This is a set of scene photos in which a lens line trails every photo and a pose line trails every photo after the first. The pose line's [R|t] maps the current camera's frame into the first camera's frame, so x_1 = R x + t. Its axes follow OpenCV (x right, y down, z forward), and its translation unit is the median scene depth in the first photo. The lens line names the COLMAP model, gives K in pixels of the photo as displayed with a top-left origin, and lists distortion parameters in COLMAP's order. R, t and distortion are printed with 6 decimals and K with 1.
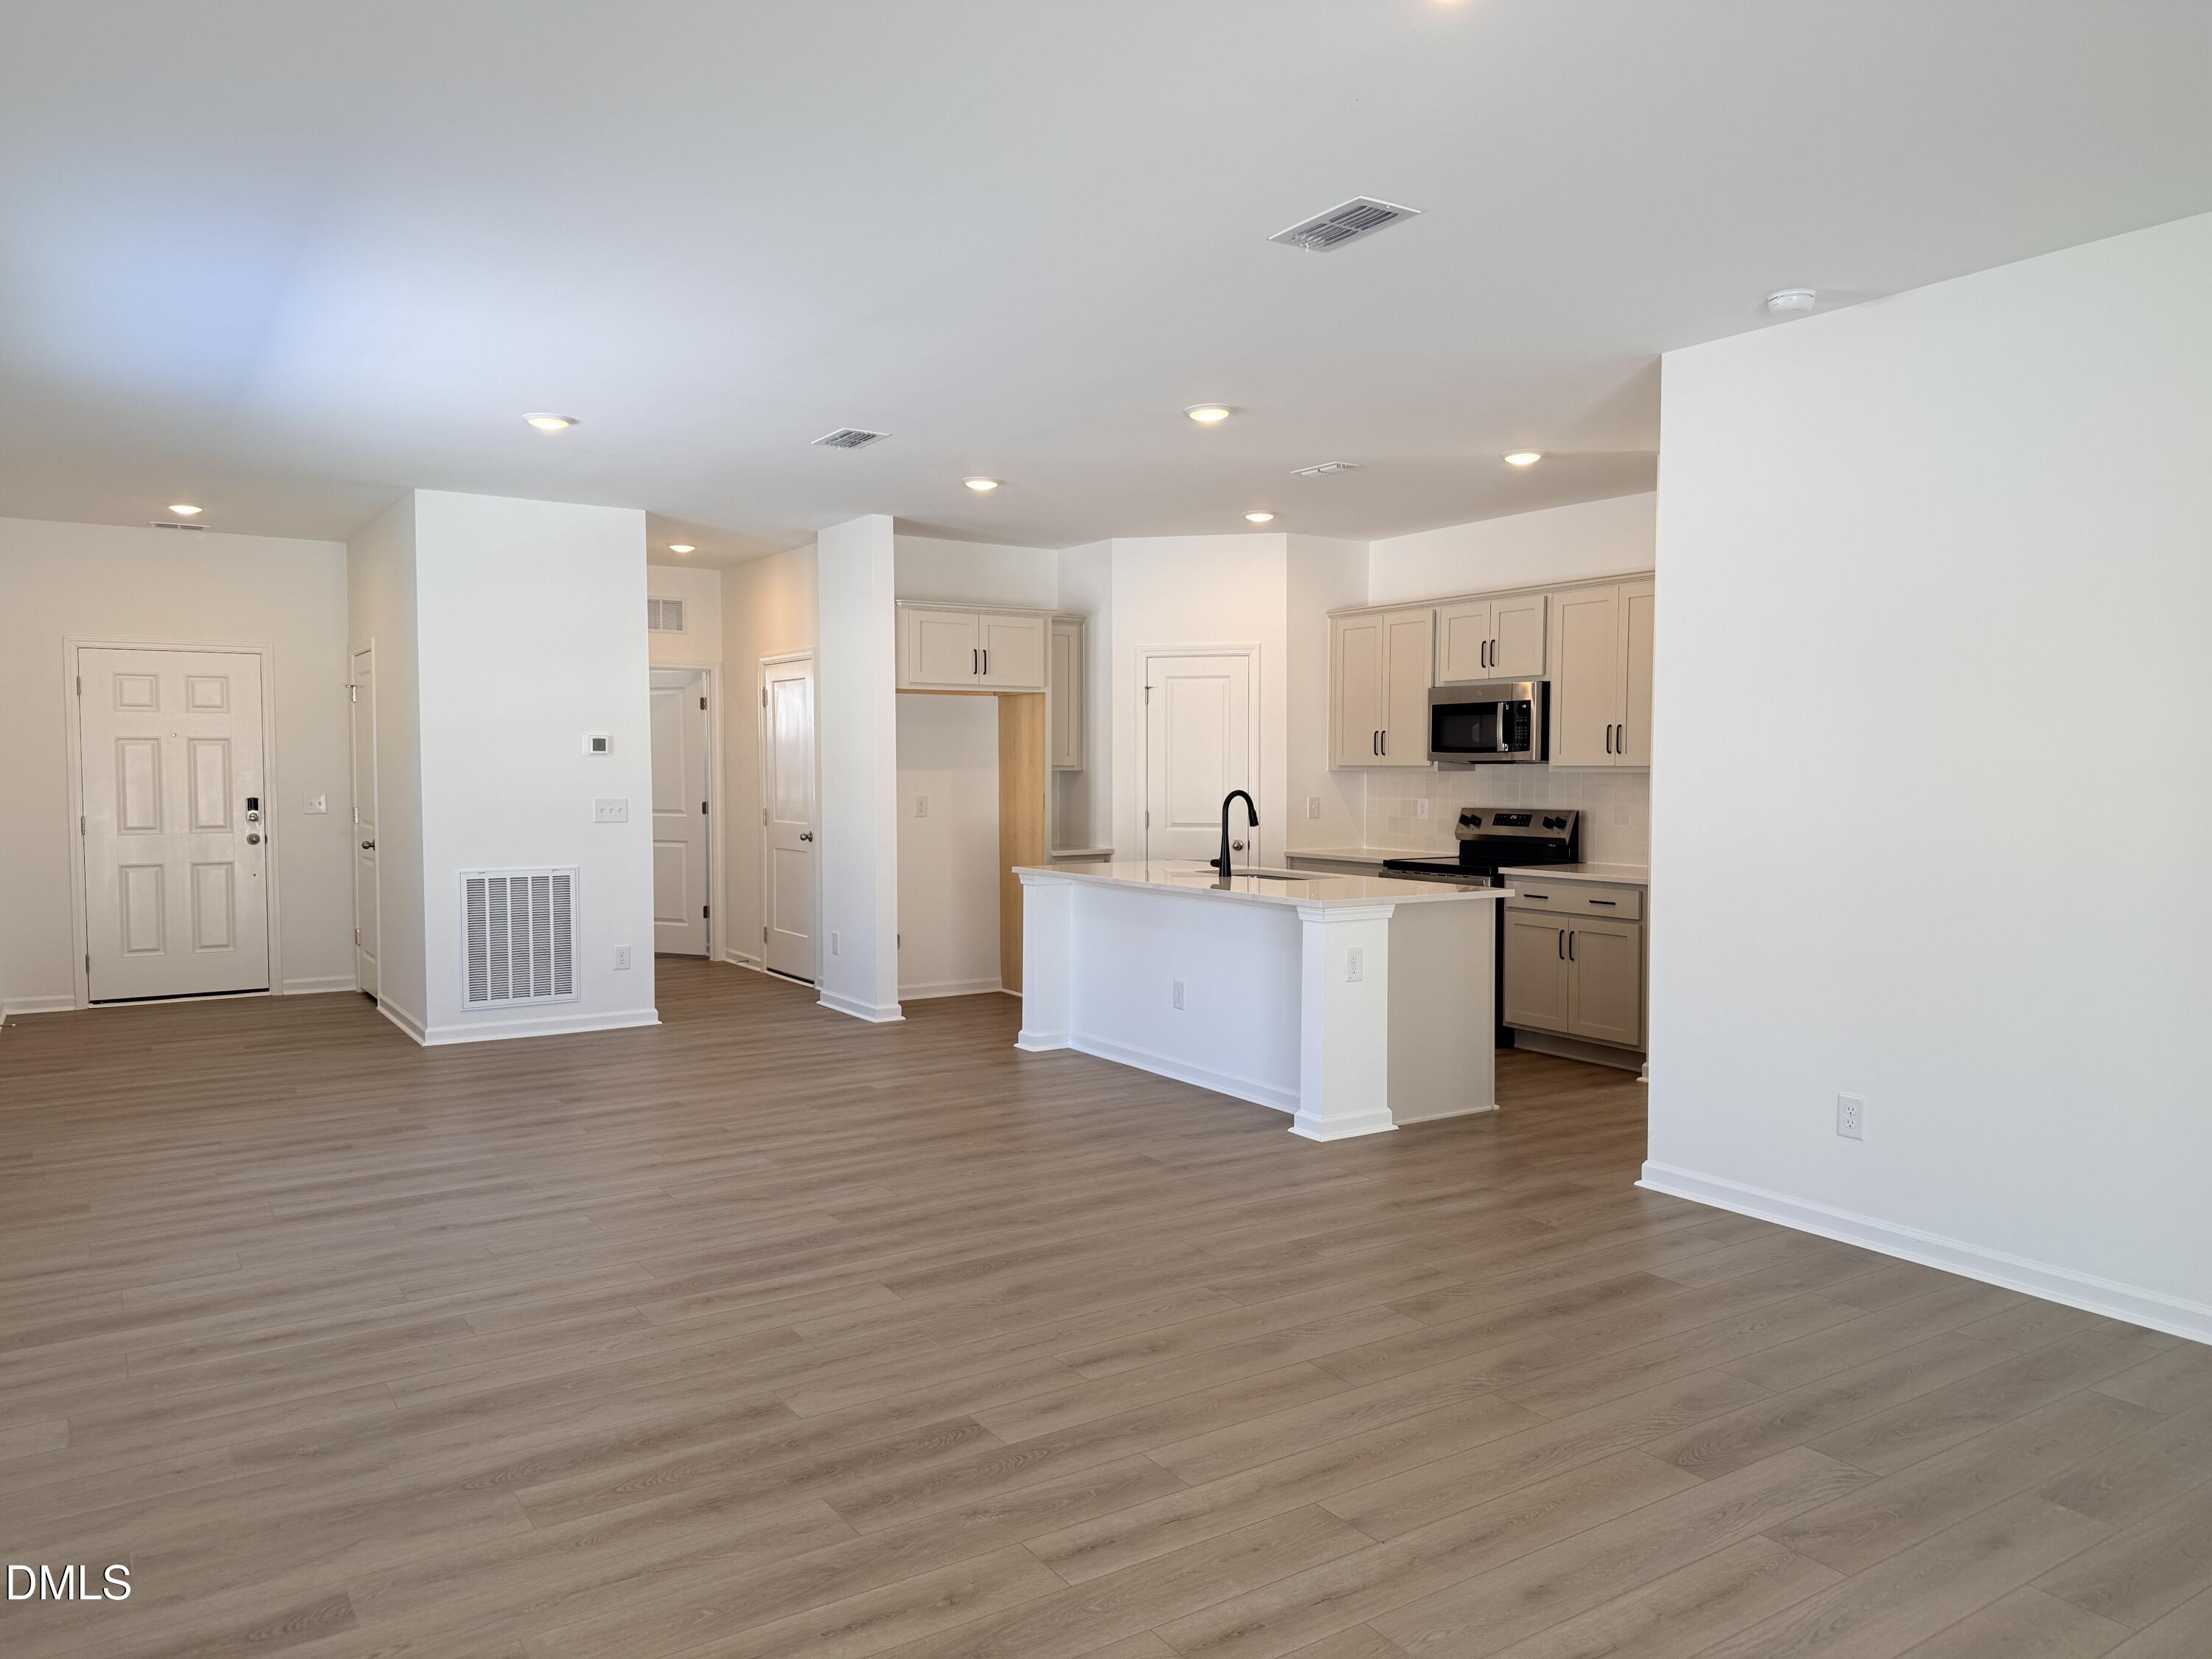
lens RADIAL K [[1514.7, 0, 1106.0], [0, 1514.7, 829.5], [0, 0, 1]] dist [0.182792, -0.333516]
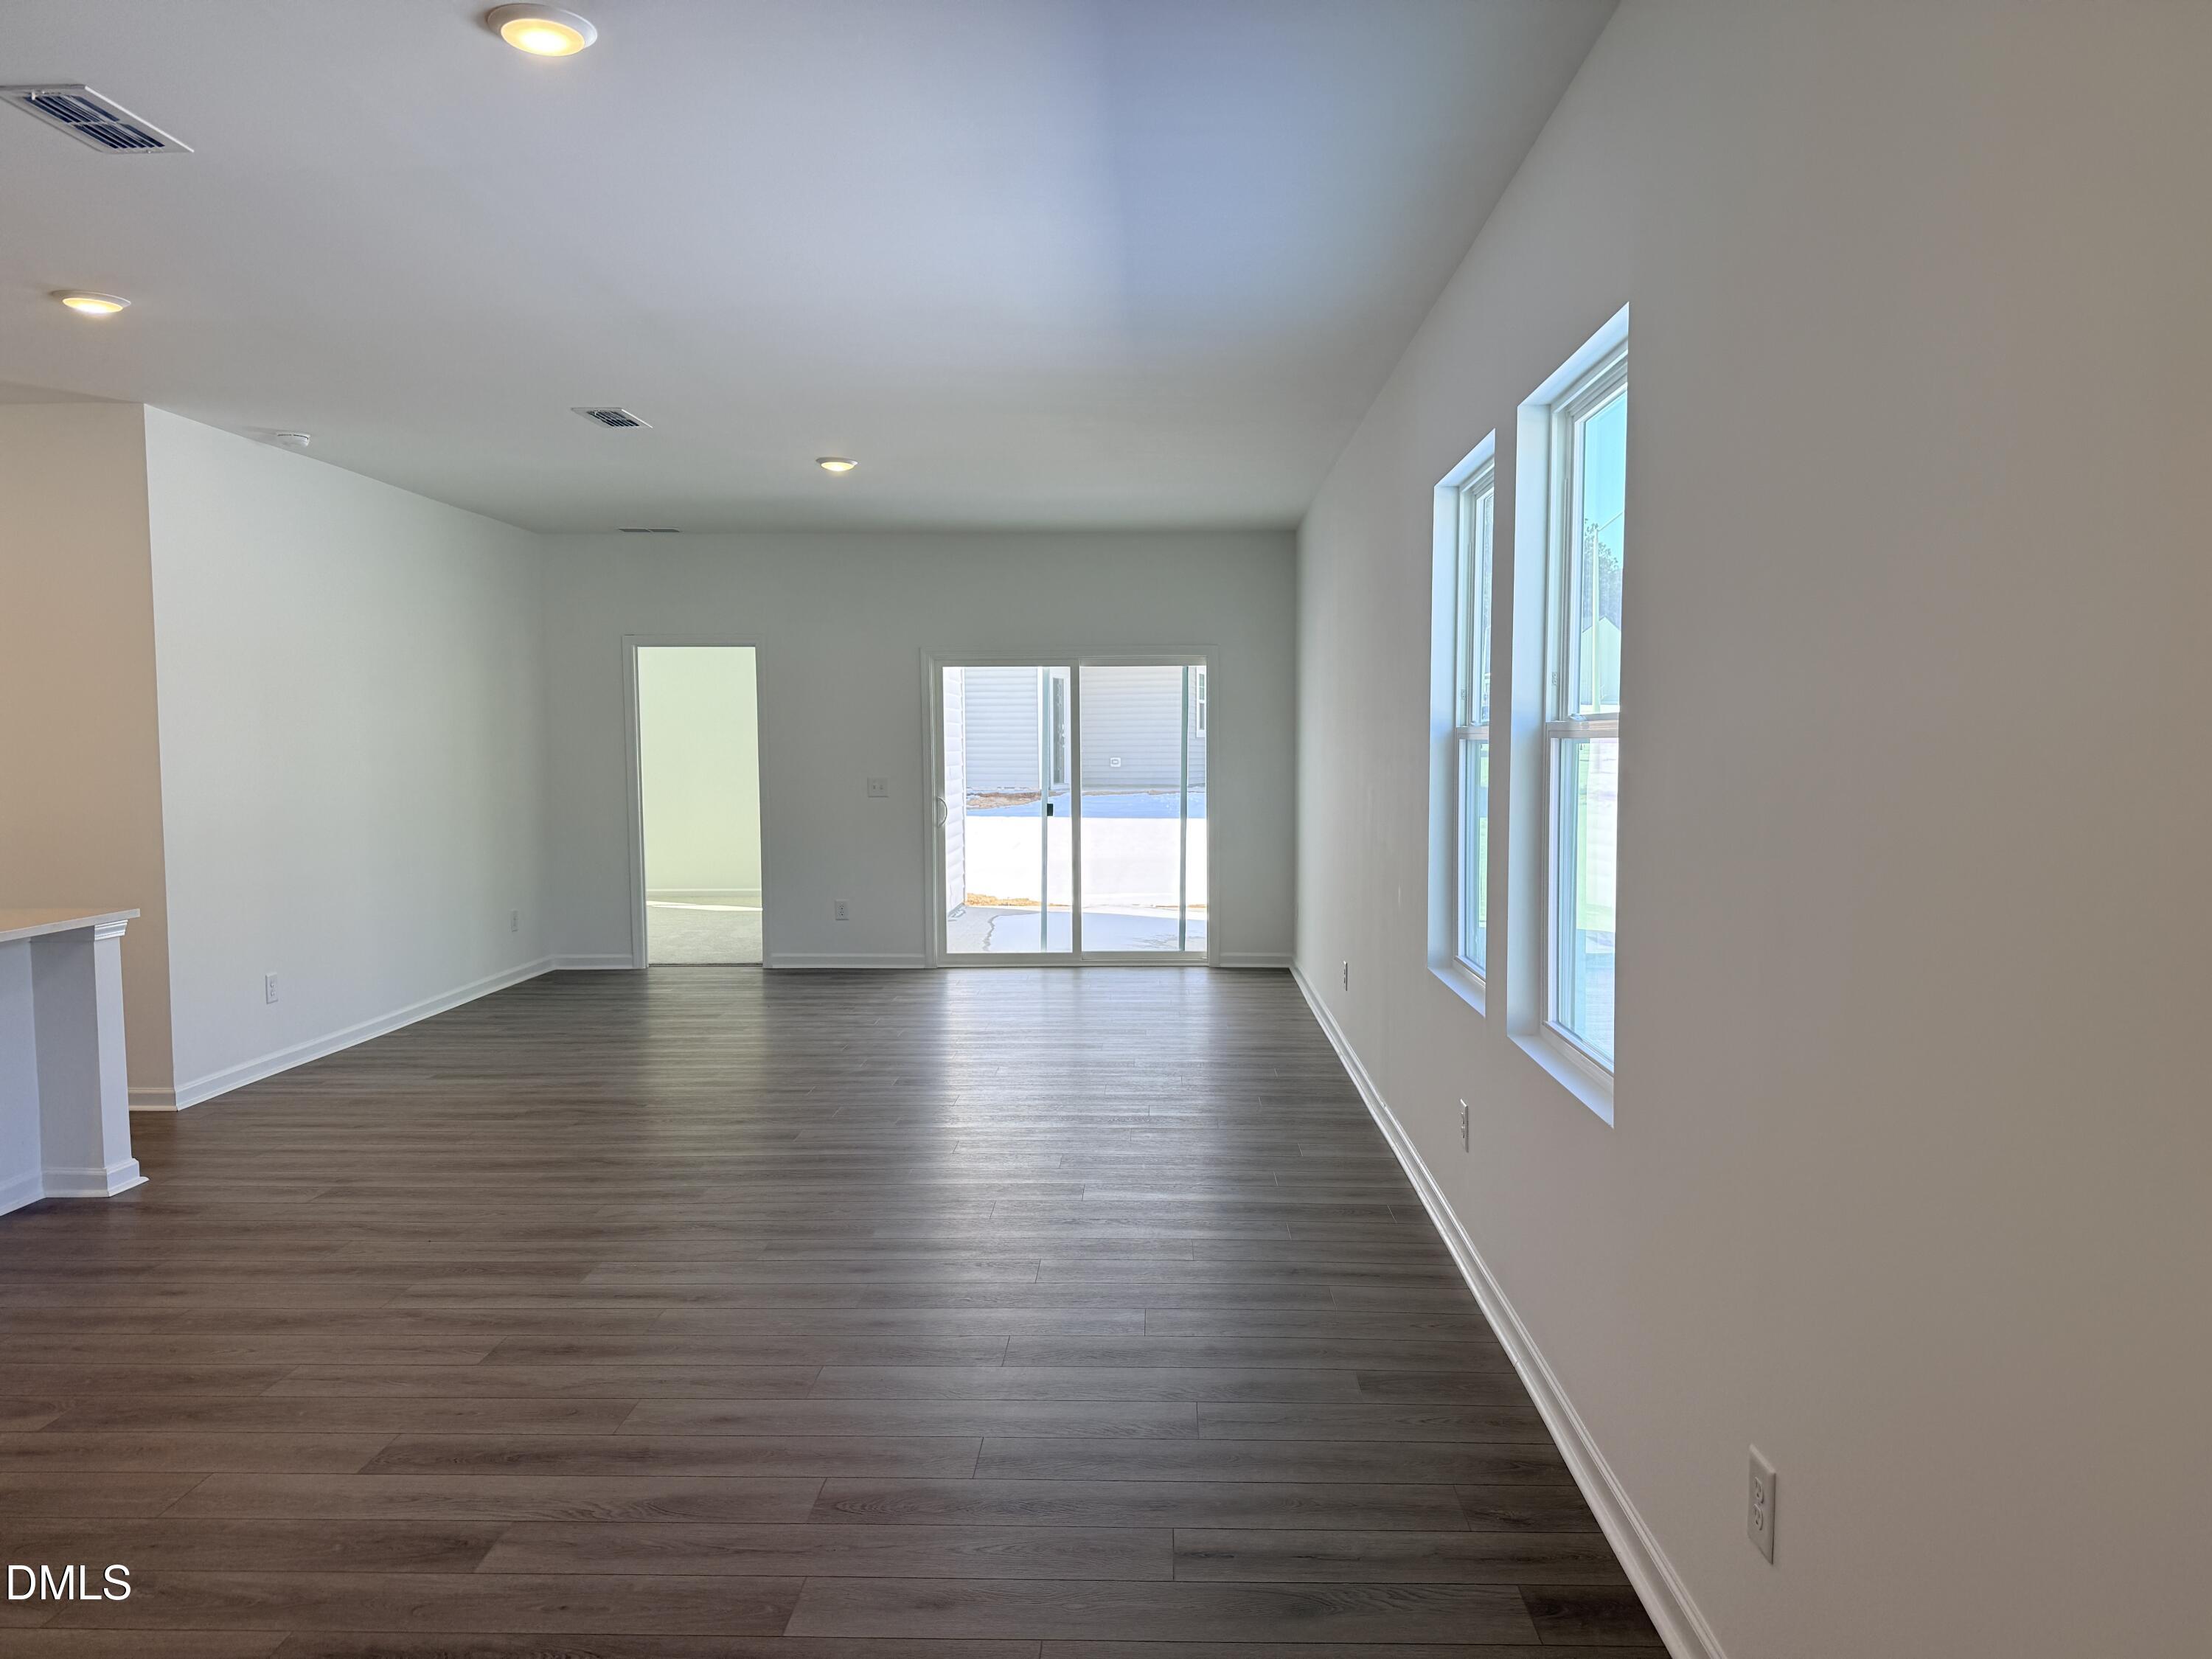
lens RADIAL K [[1537.8, 0, 1106.0], [0, 1537.8, 829.5], [0, 0, 1]] dist [0.092893, -0.116630]
pose [[-0.814281, -0.029531, 0.579719, -0.682230], [0.030914, 0.995082, 0.094111, -0.054436], [-0.579647, 0.094554, -0.809363, 1.142013]]
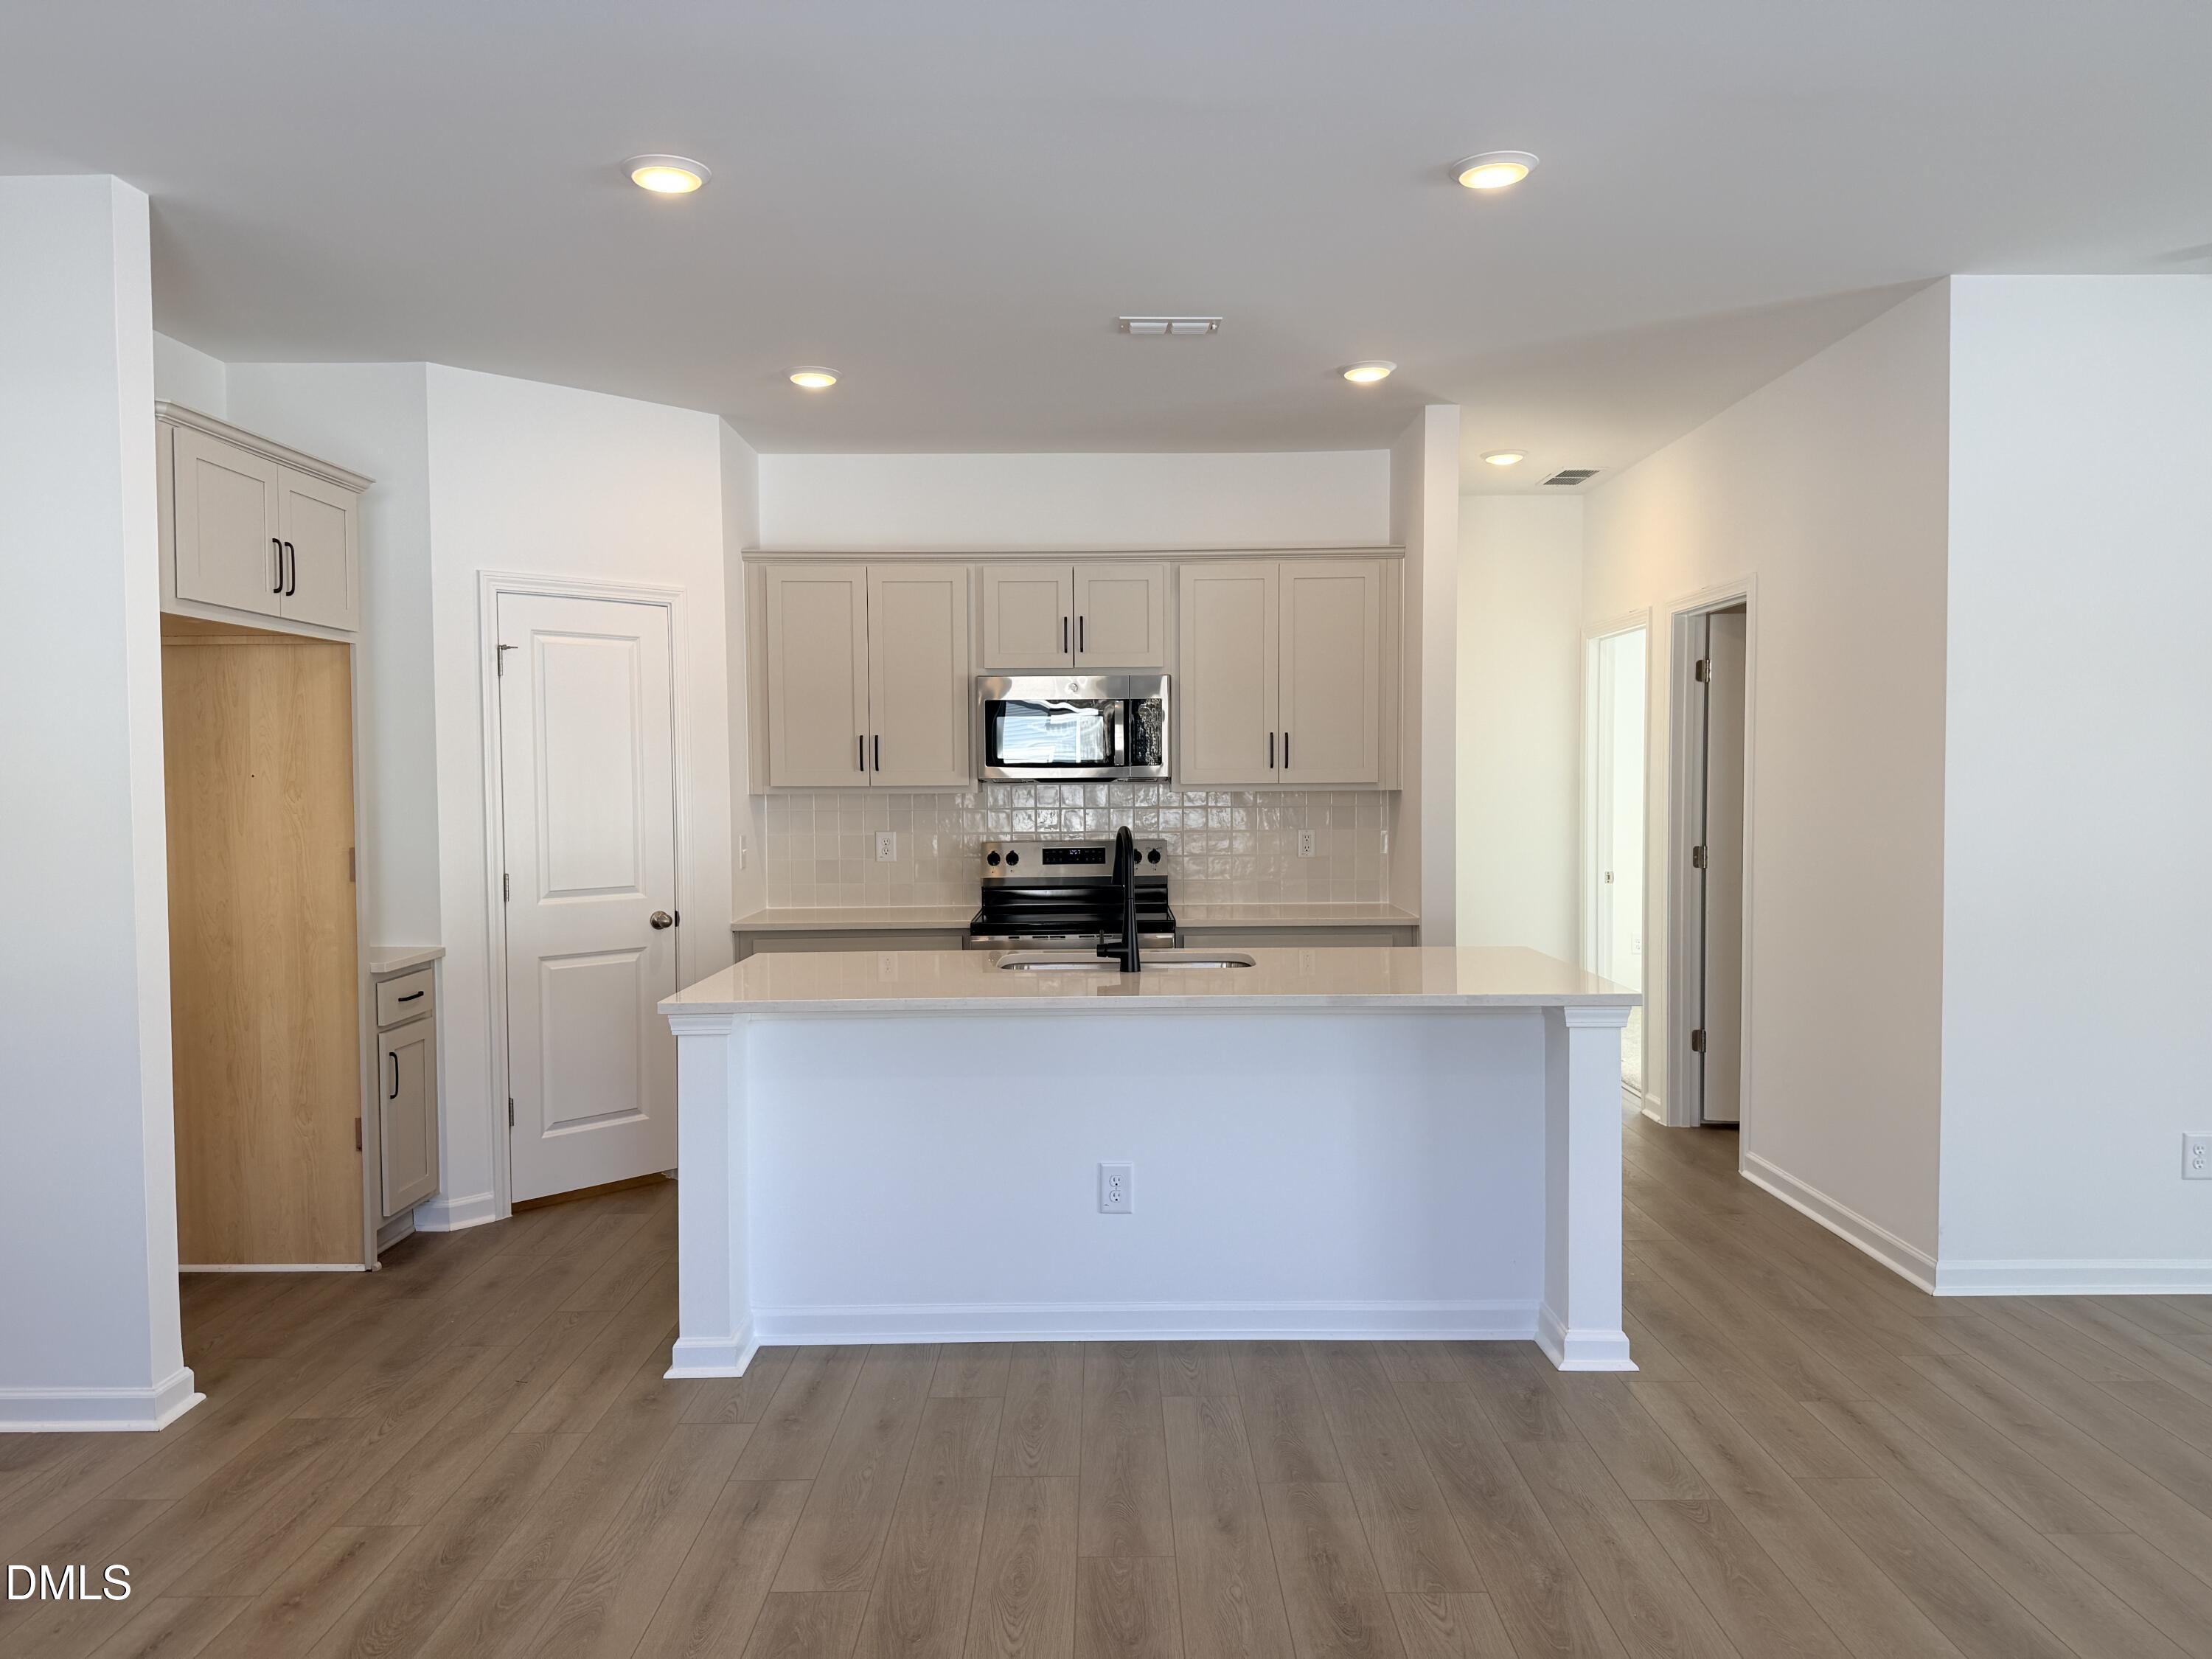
lens RADIAL K [[1537.8, 0, 1106.0], [0, 1537.8, 829.5], [0, 0, 1]] dist [0.092893, -0.116630]
pose [[0.553210, -0.032083, 0.832424, -0.423442], [0.045046, 0.998948, 0.008565, -0.029770], [-0.831823, 0.032759, 0.554073, 0.668695]]
